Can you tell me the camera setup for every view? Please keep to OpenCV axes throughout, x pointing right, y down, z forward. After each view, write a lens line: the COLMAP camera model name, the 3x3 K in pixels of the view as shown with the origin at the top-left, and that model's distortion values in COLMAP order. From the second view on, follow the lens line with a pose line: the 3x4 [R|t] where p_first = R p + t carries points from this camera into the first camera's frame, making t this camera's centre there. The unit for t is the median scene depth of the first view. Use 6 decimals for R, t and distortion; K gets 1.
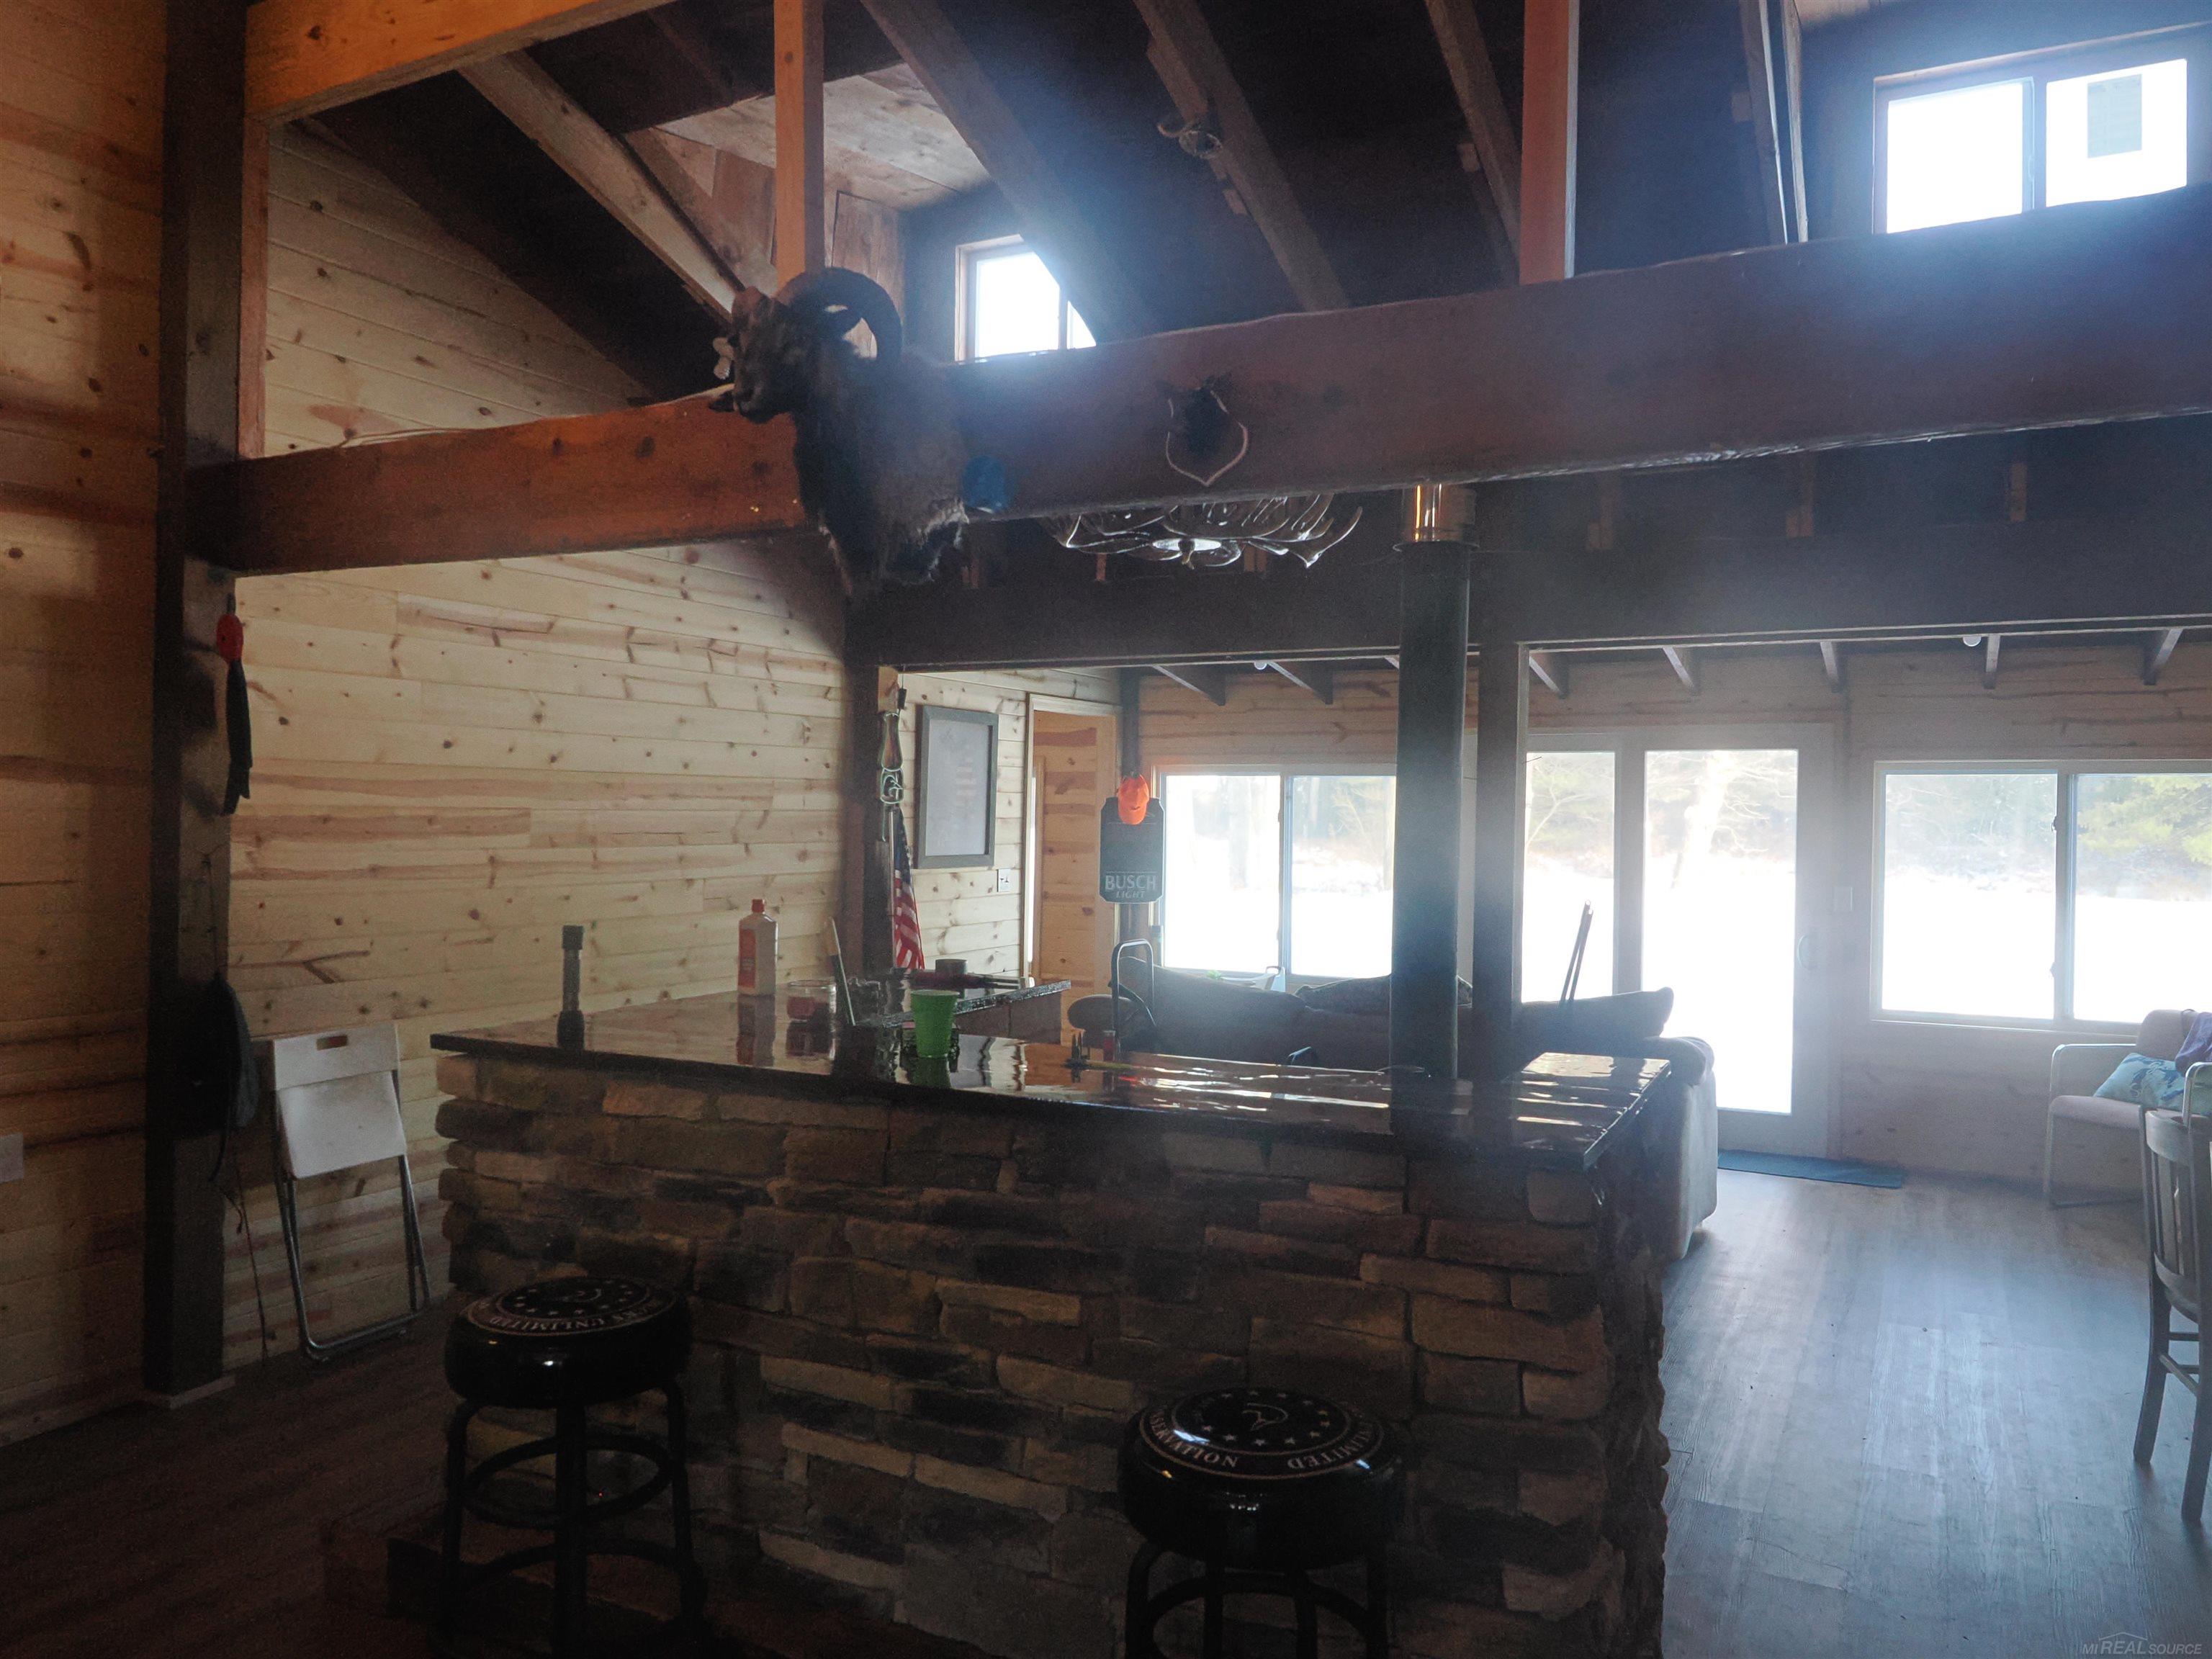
lens RADIAL K [[1605.6, 0, 1106.0], [0, 1605.6, 829.5], [0, 0, 1]] dist [-0.007458, 0.000332]
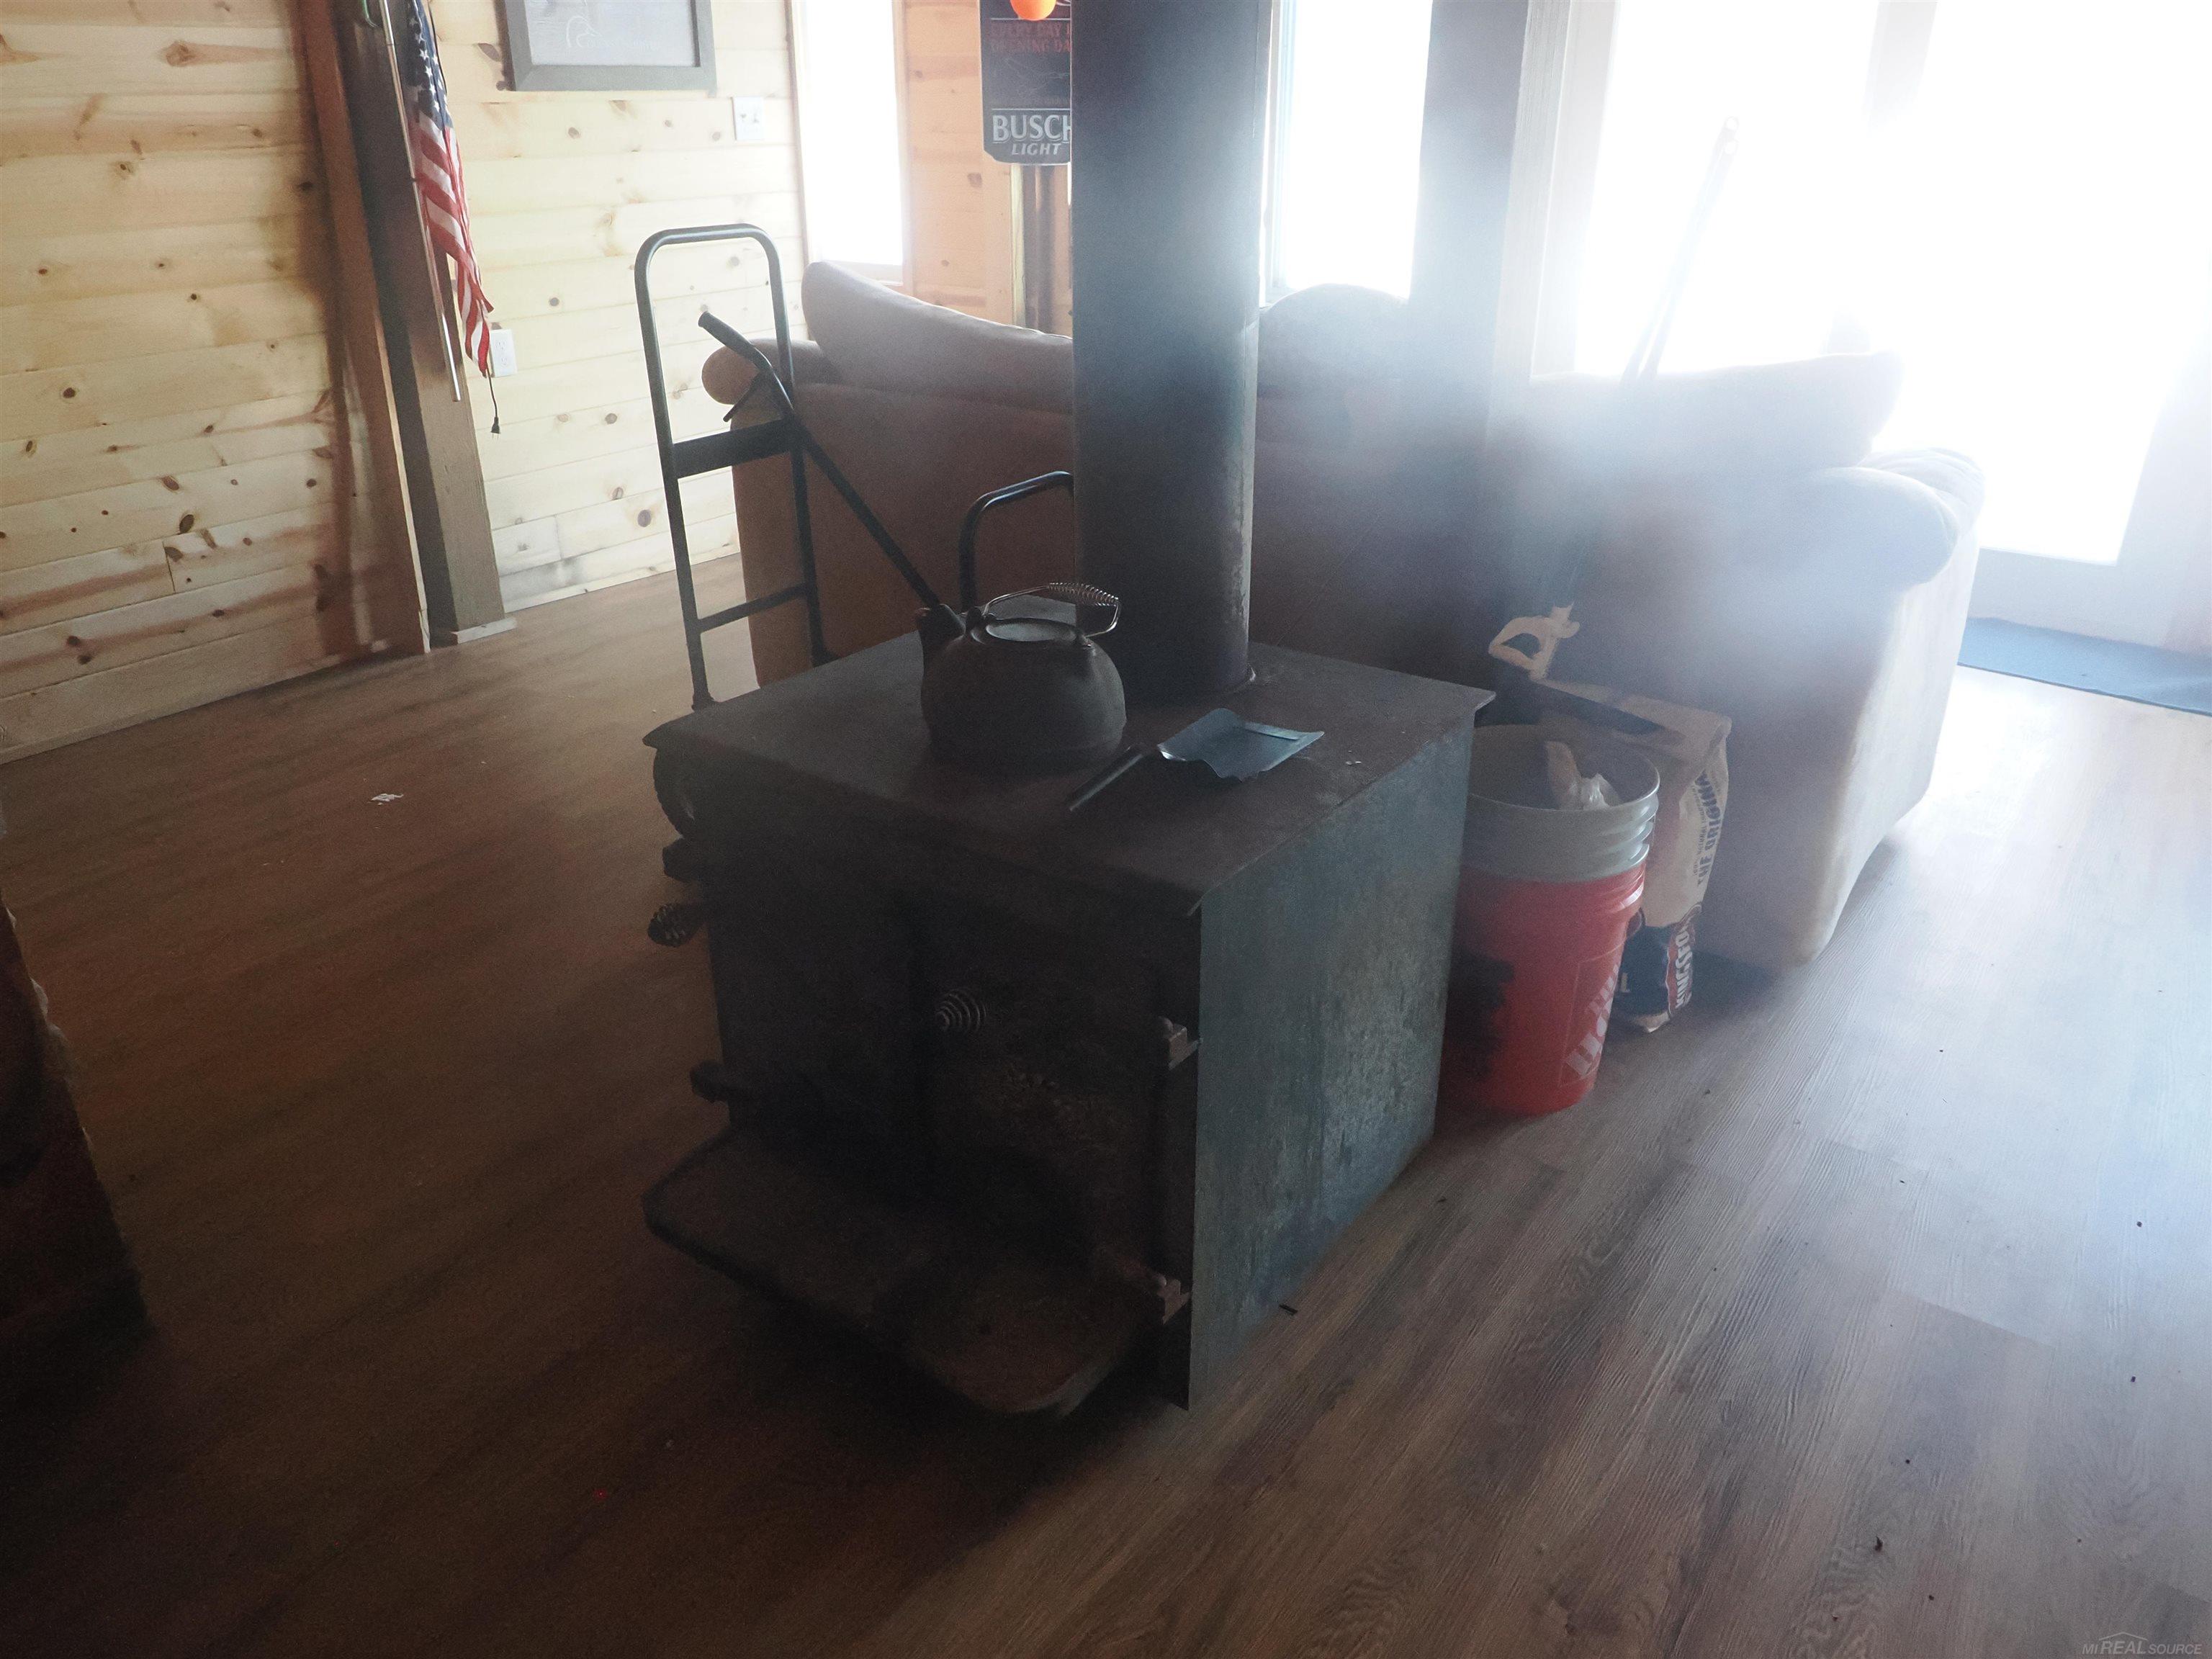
lens RADIAL K [[1605.6, 0, 1106.0], [0, 1605.6, 829.5], [0, 0, 1]] dist [-0.007458, 0.000332]
pose [[0.990941, 0.046444, -0.126009, 0.193261], [0.009908, 0.910455, 0.413489, 0.035903], [0.133930, -0.410992, 0.901747, 0.514907]]
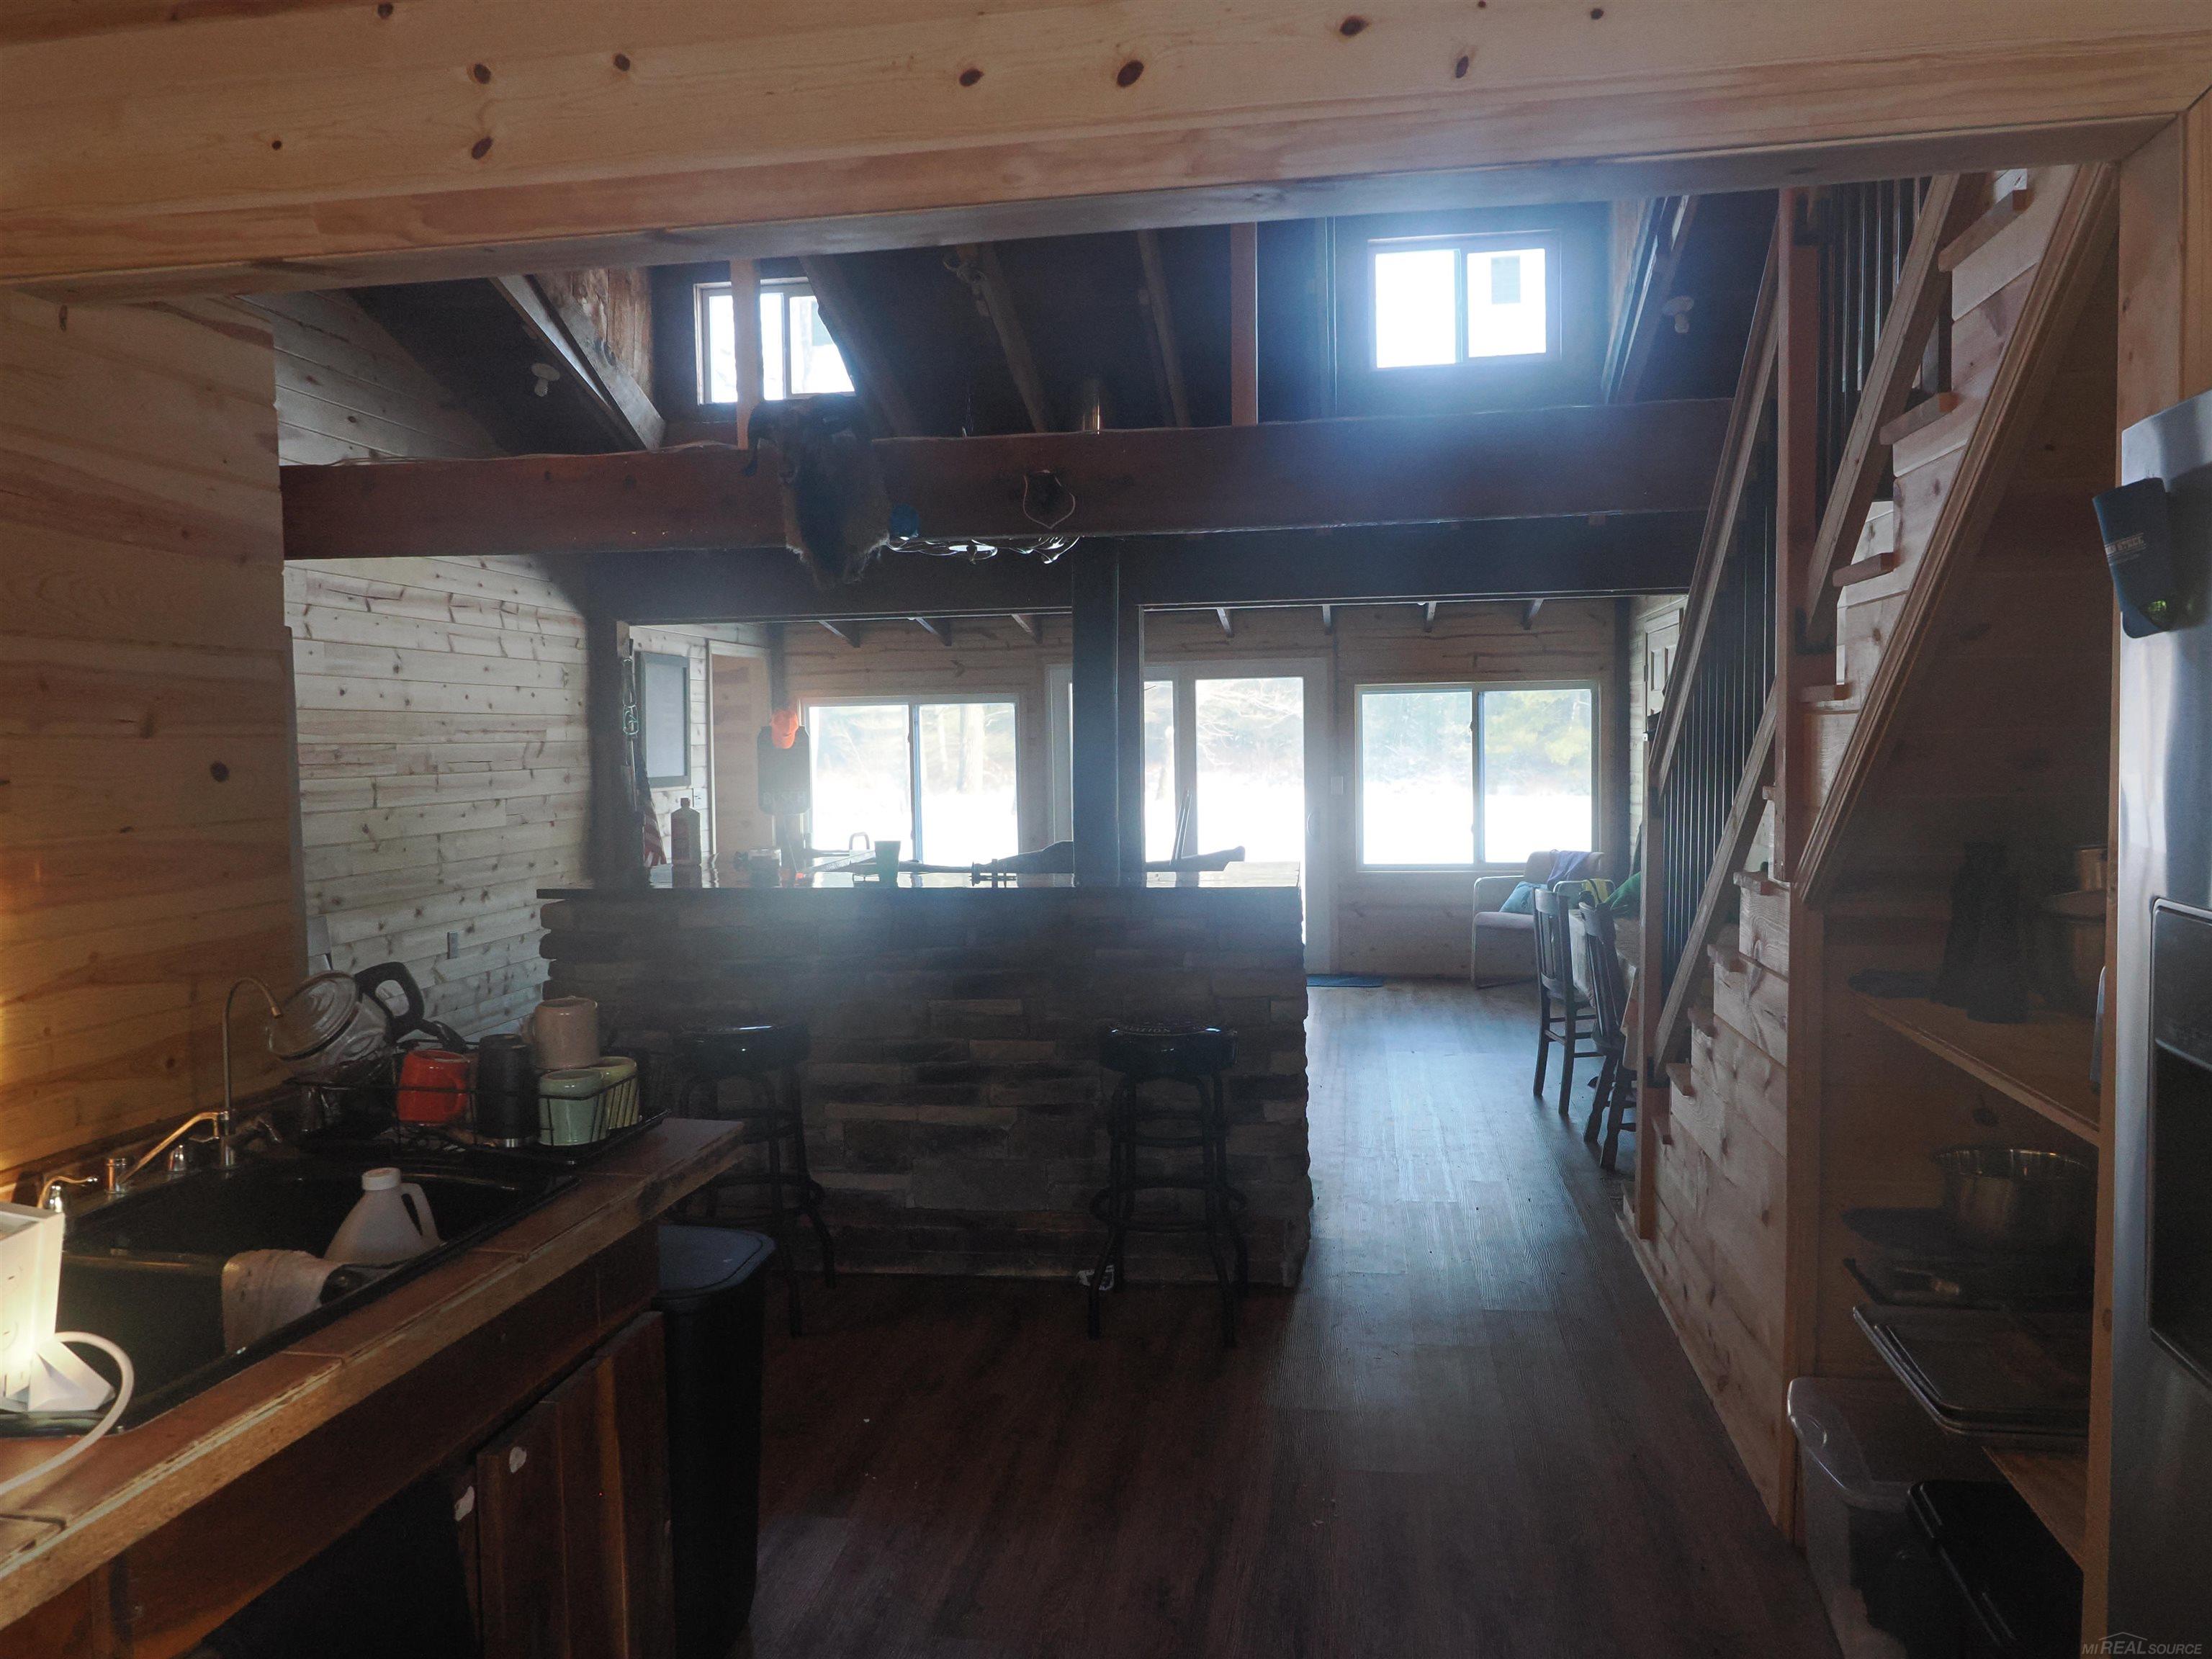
lens RADIAL K [[1605.6, 0, 1106.0], [0, 1605.6, 829.5], [0, 0, 1]] dist [-0.007458, 0.000332]
pose [[0.946817, -0.045816, 0.318493, -0.204987], [0.032077, 0.998320, 0.048252, 0.009756], [-0.320168, -0.035469, 0.946696, -0.295969]]
